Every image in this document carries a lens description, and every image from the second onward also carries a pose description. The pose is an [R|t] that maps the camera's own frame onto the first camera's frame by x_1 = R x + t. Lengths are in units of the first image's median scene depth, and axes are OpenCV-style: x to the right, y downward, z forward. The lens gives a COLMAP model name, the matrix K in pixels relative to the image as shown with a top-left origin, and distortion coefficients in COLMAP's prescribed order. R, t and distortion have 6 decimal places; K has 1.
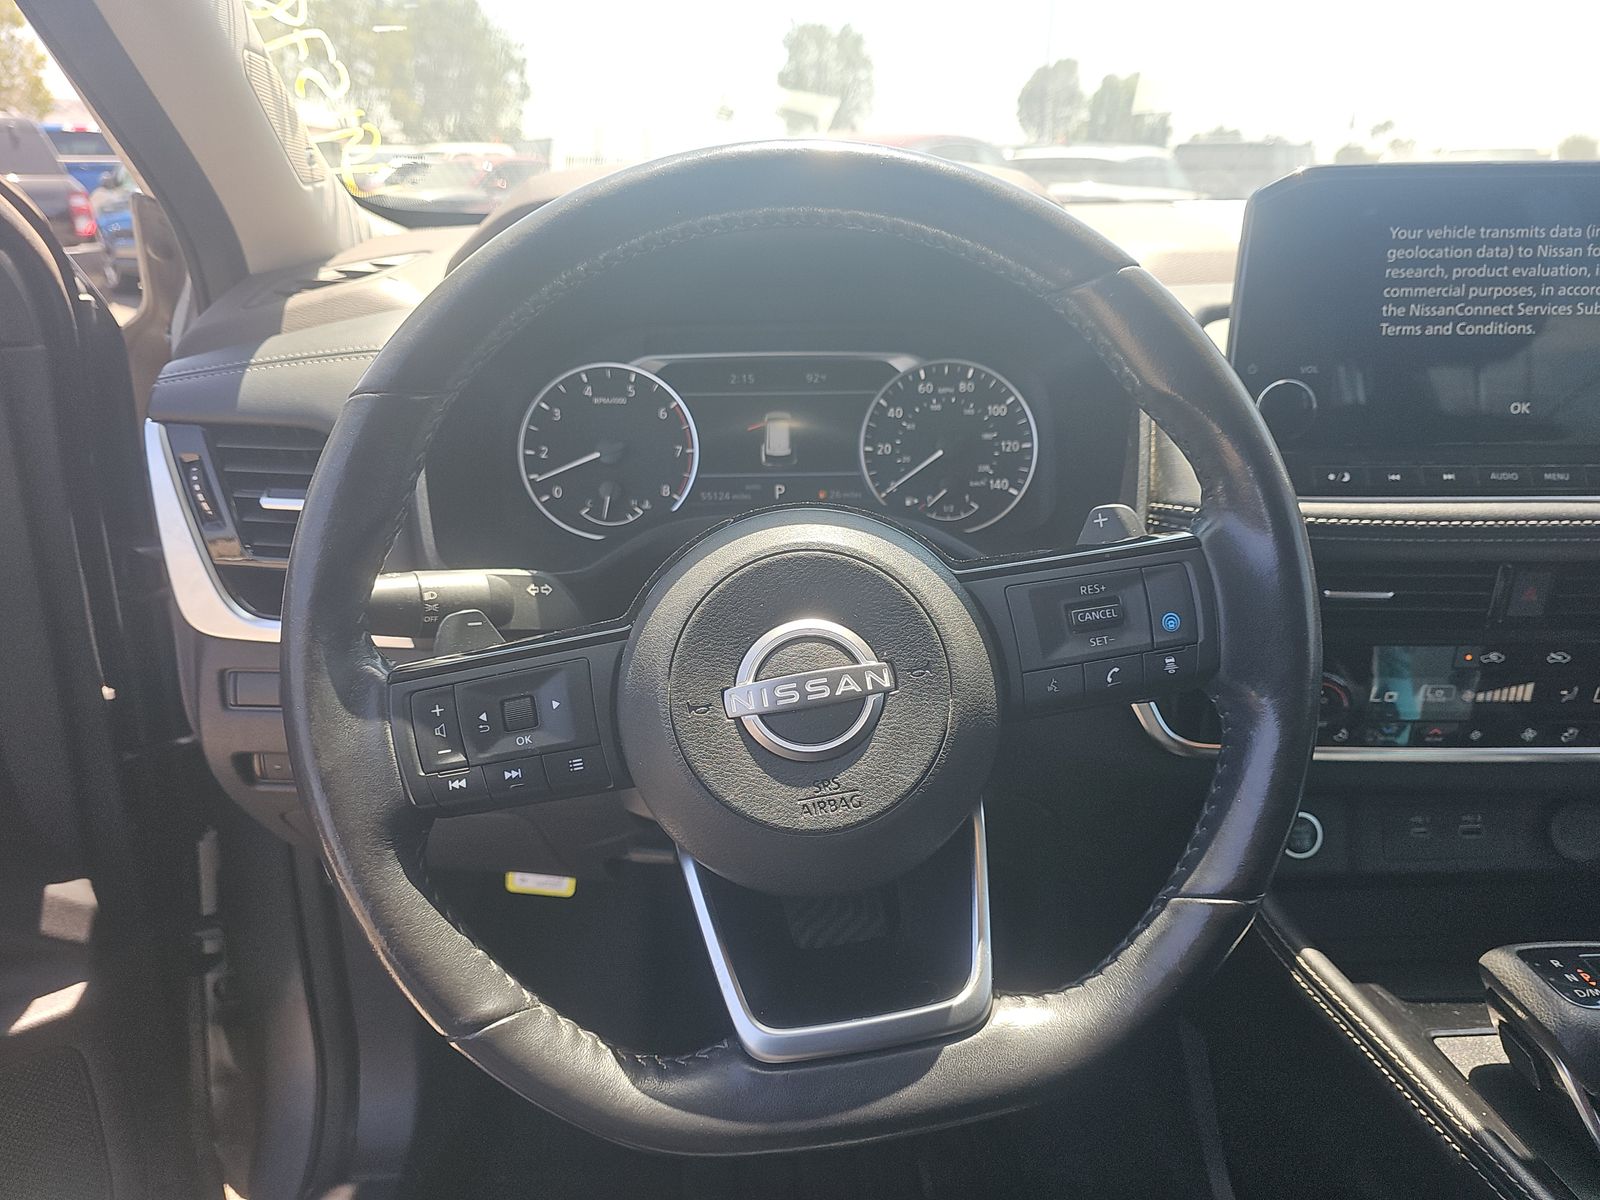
lens RADIAL K [[1094.1, 0, 759.0], [0, 1094.1, 599.7], [0, 0, 1]] dist [0.044663, -0.046887]
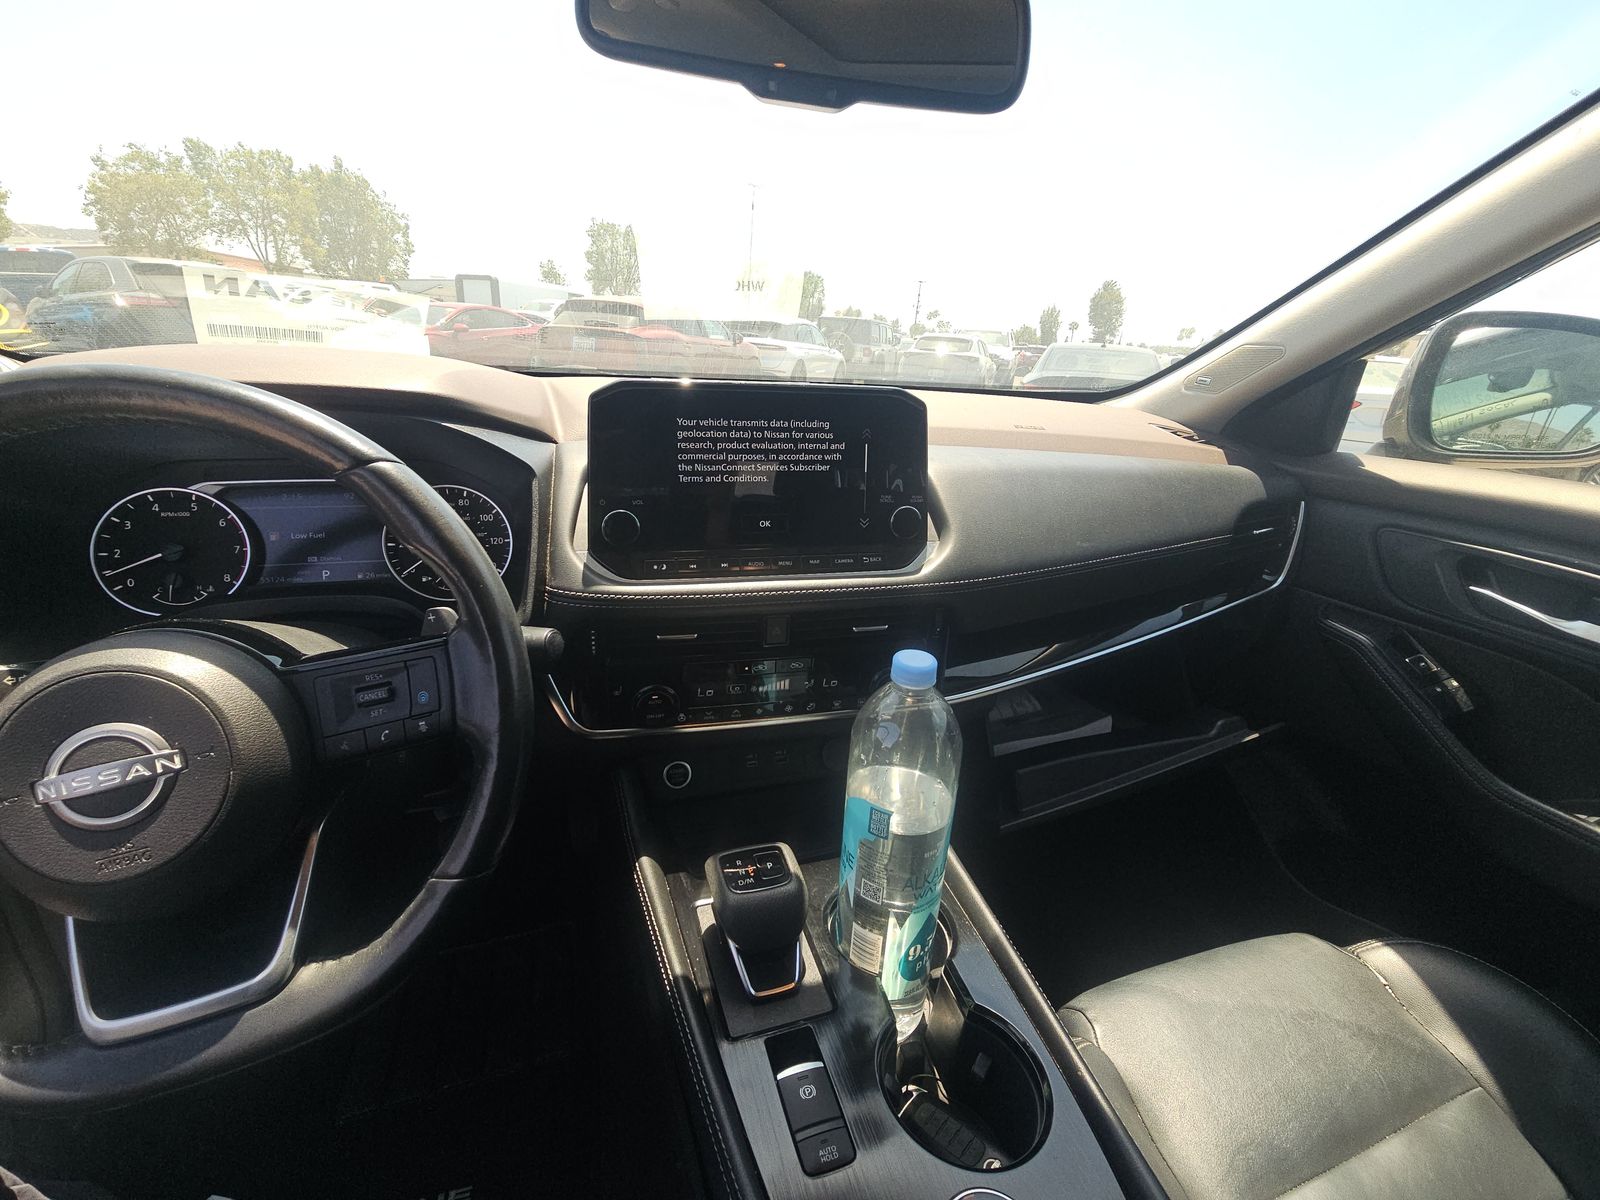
lens RADIAL K [[658.7, 0, 799.3], [0, 658.7, 578.8], [0, 0, 1]] dist [0.014352, -0.009716]
pose [[0.962872, -0.038339, 0.267223, 0.395847], [0.036062, 0.999259, 0.013423, -0.085127], [-0.267539, -0.003288, 0.963541, -0.006034]]
